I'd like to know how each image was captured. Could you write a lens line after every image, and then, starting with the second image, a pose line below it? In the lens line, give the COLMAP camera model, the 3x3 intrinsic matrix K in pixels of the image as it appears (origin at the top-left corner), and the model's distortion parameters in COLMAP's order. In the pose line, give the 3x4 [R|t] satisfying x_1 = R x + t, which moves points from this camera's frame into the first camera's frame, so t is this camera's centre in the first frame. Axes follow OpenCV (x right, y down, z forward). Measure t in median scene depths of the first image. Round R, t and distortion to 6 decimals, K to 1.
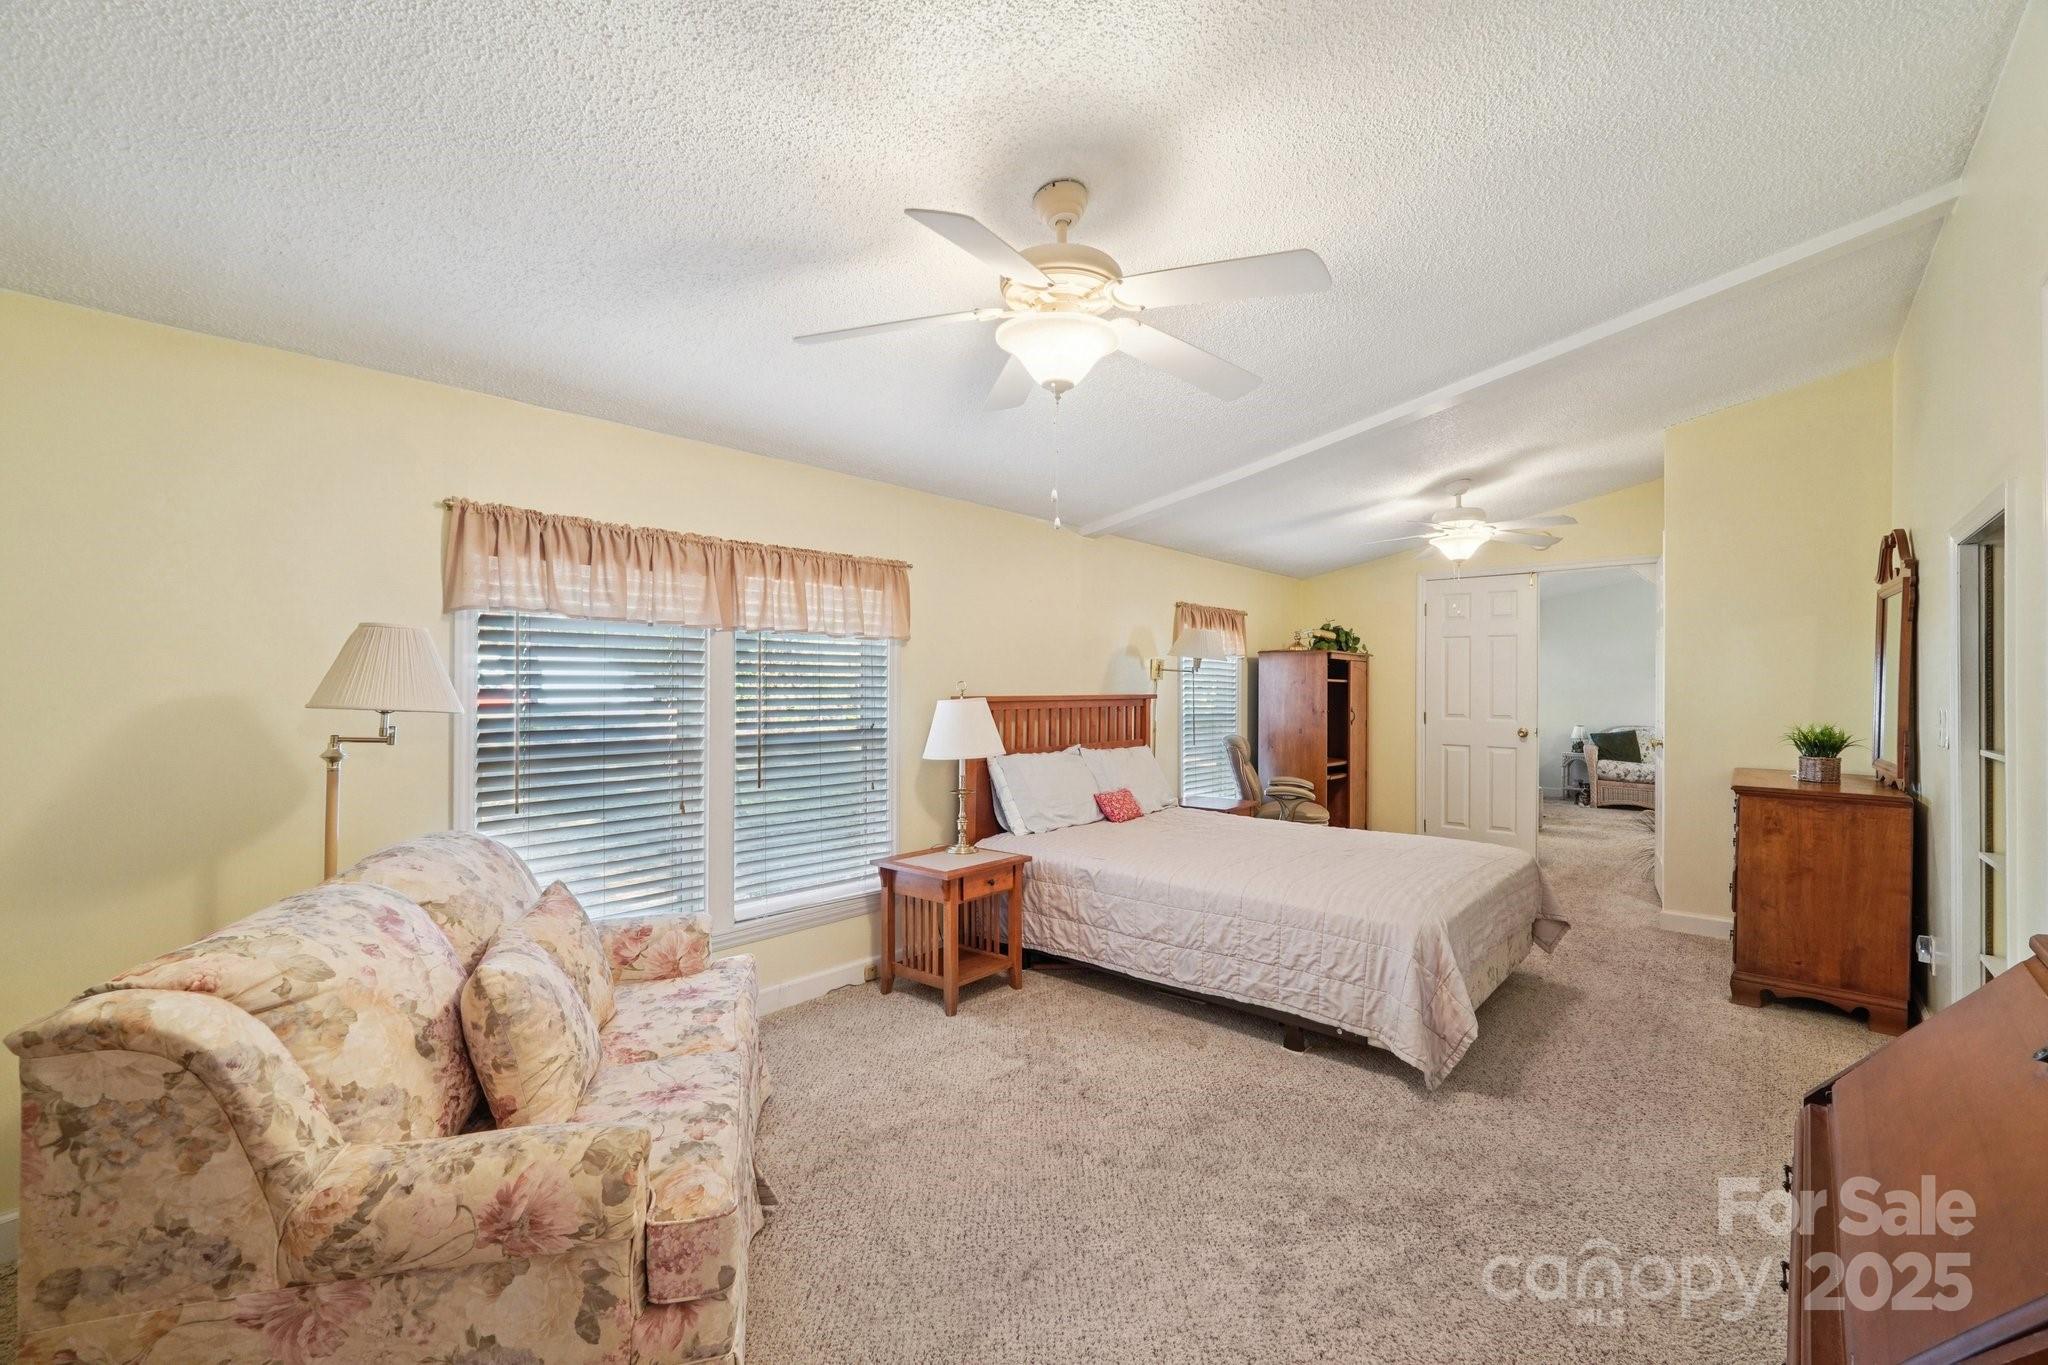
lens RADIAL K [[867.1, 0, 1036.8], [0, 867.1, 677.3], [0, 0, 1]] dist [-0.012780, 0.001067]
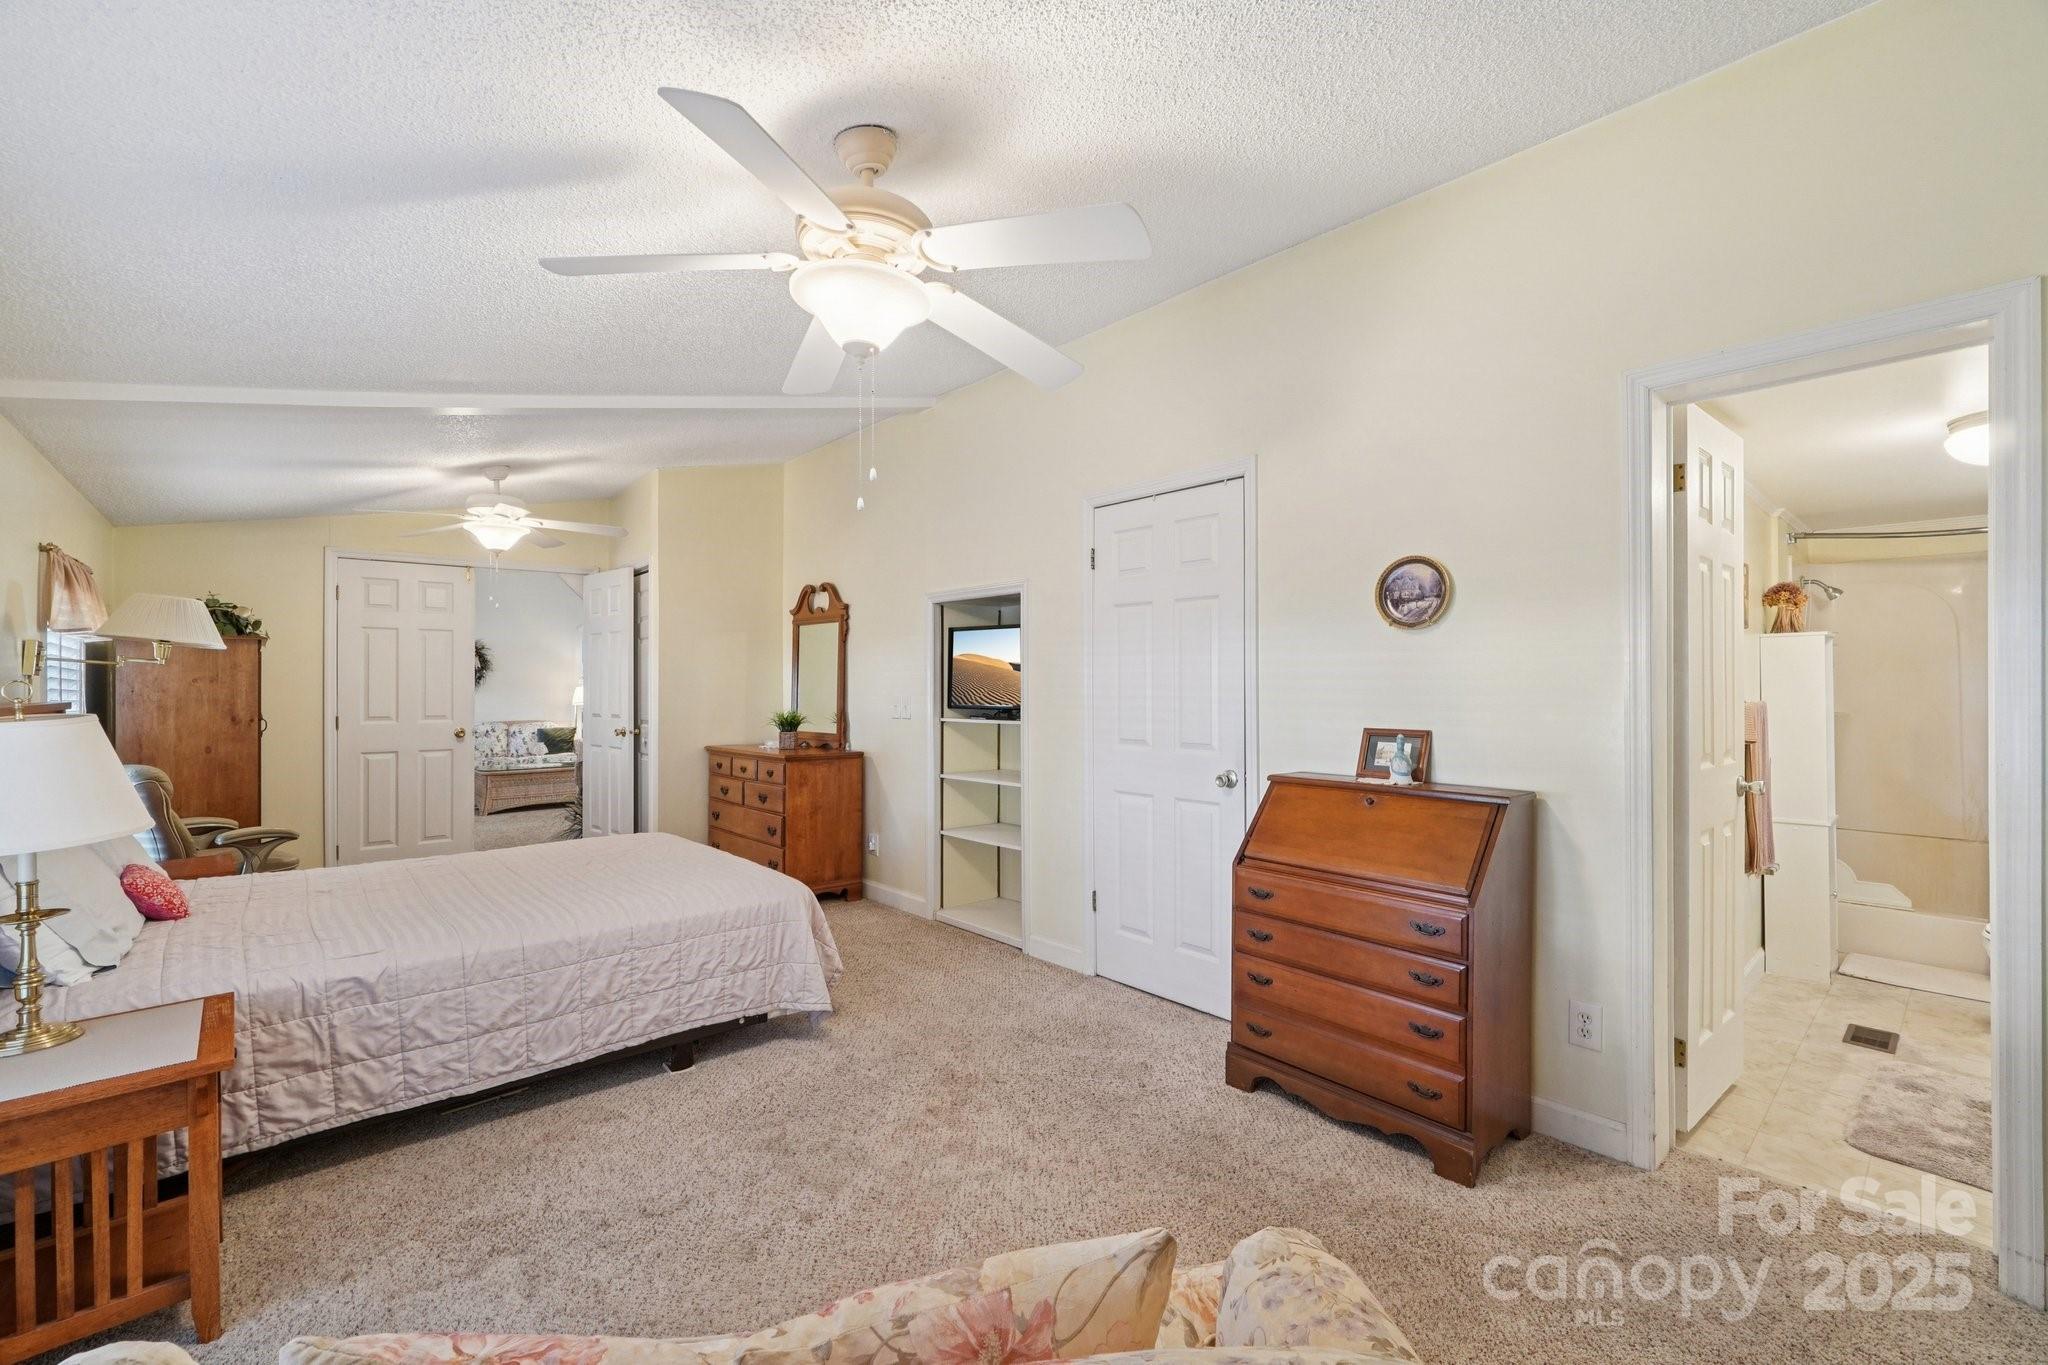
lens RADIAL K [[867.1, 0, 1017.0], [0, 867.1, 682.0], [0, 0, 1]] dist [-0.012780, 0.001067]
pose [[0.130406, -0.002260, 0.991458, -0.551214], [-0.006406, 0.999975, 0.003122, 0.001545], [-0.991440, -0.006758, 0.130389, 0.480409]]
